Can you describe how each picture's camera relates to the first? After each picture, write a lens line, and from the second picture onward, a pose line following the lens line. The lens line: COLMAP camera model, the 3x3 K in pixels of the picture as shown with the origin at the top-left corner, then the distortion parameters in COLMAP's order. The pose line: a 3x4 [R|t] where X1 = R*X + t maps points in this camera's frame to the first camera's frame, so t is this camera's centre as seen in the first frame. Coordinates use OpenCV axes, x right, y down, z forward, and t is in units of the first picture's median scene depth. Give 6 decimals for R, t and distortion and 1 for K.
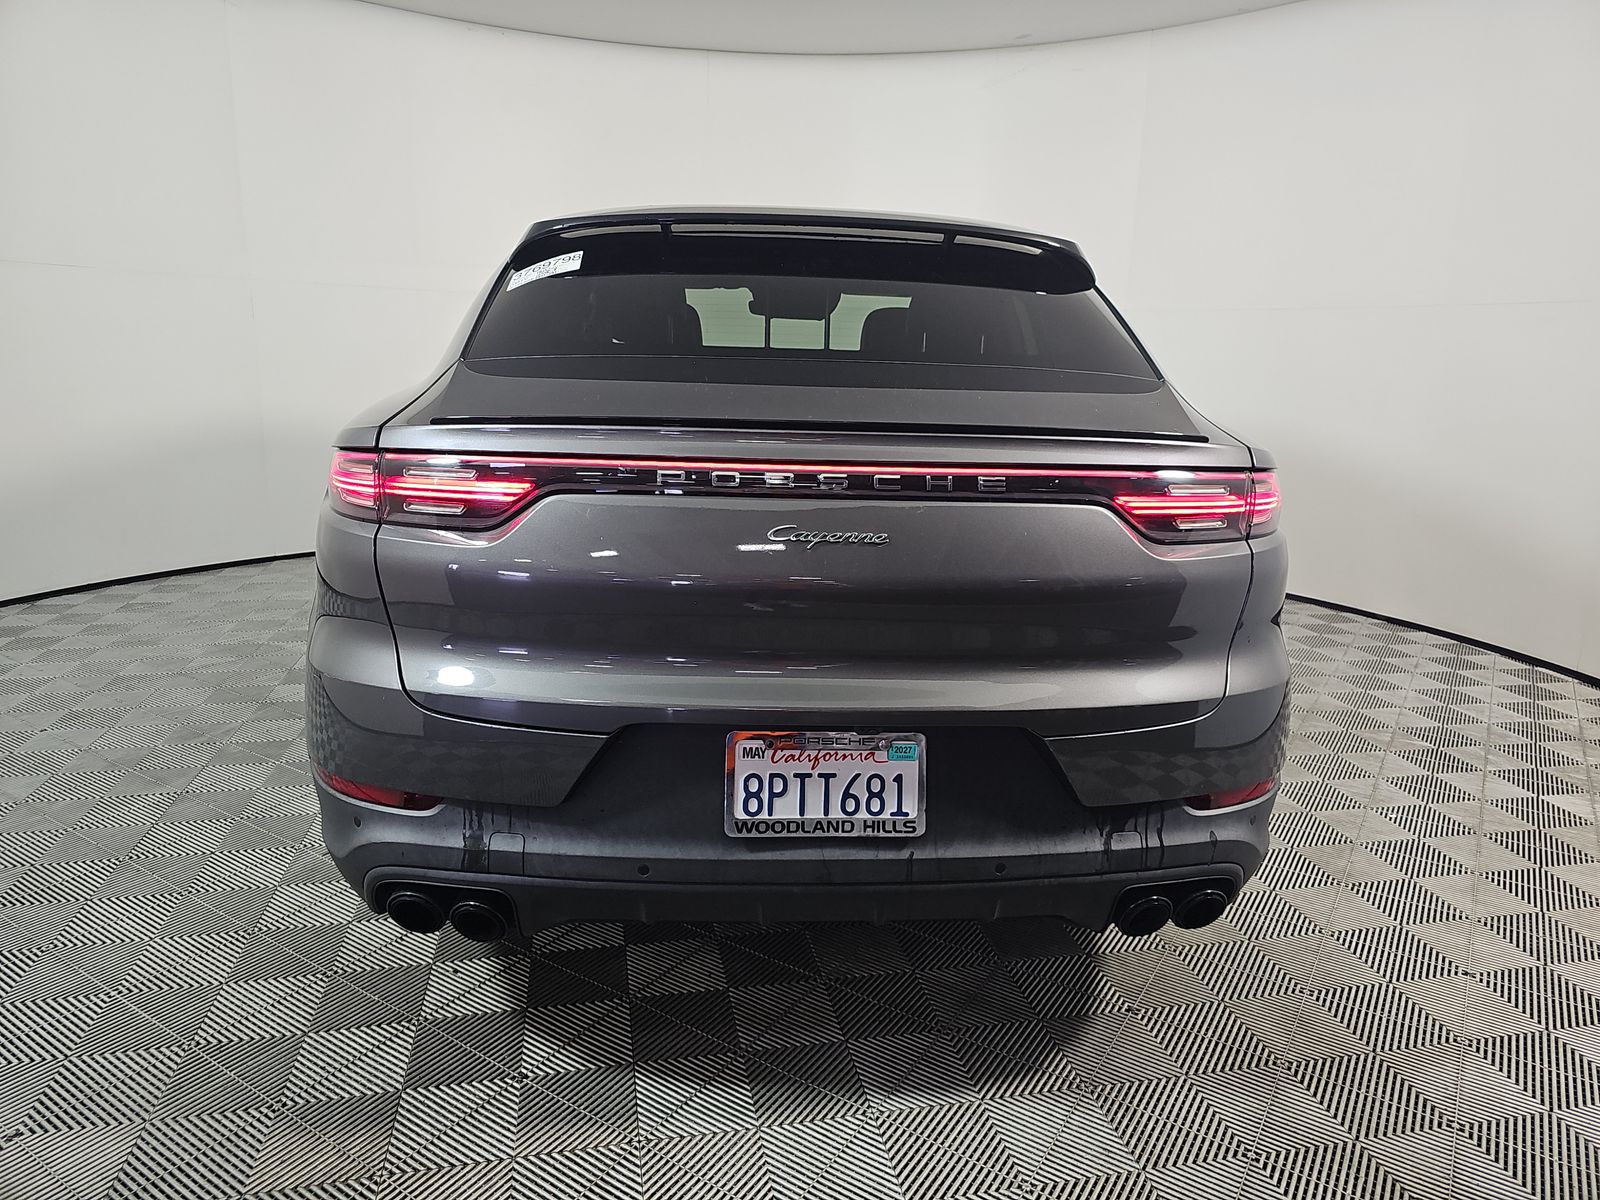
lens RADIAL K [[1039.0, 0, 799.0], [0, 1039.0, 632.2], [0, 0, 1]] dist [0.029437, -0.000316]
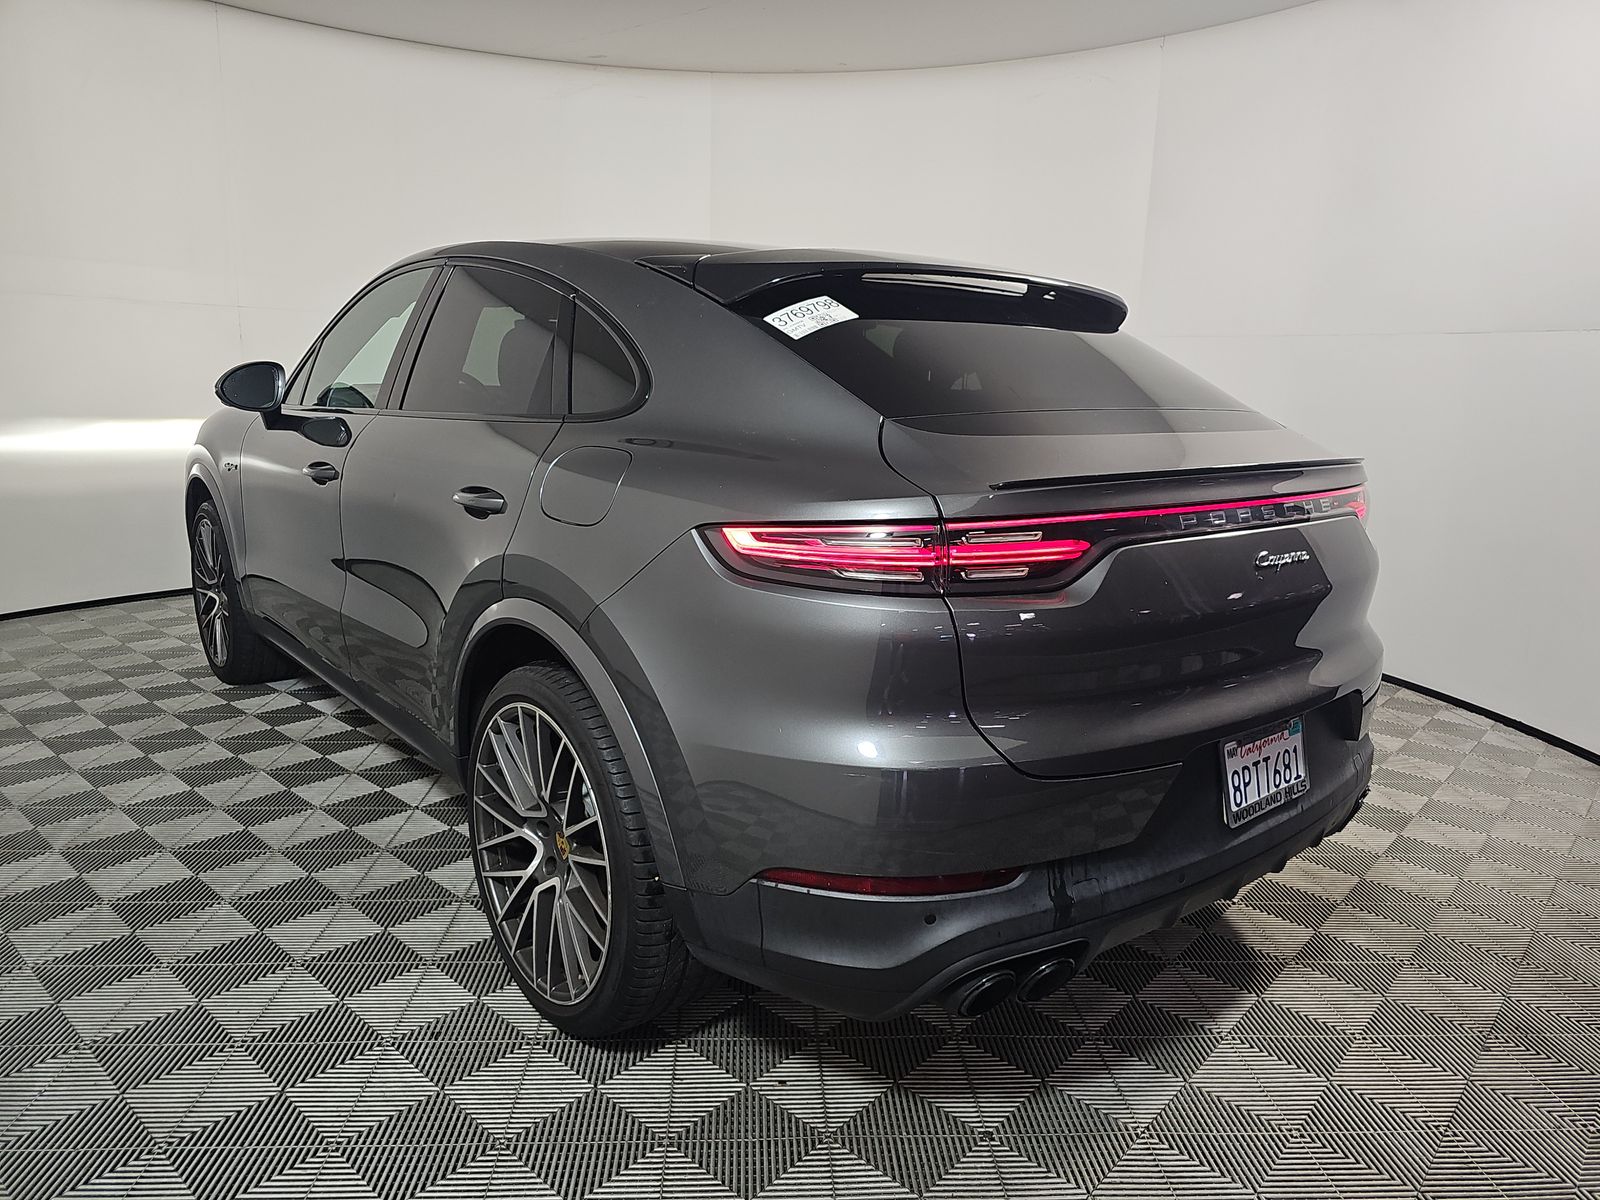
lens RADIAL K [[1070.2, 0, 800.0], [0, 1070.2, 600.0], [0, 0, 1]] dist [-0.000031, -0.000498]
pose [[0.797604, -0.122160, 0.590682, -1.084710], [0.134436, 0.990647, 0.023347, -0.142582], [-0.588009, 0.060787, 0.806567, 0.296802]]
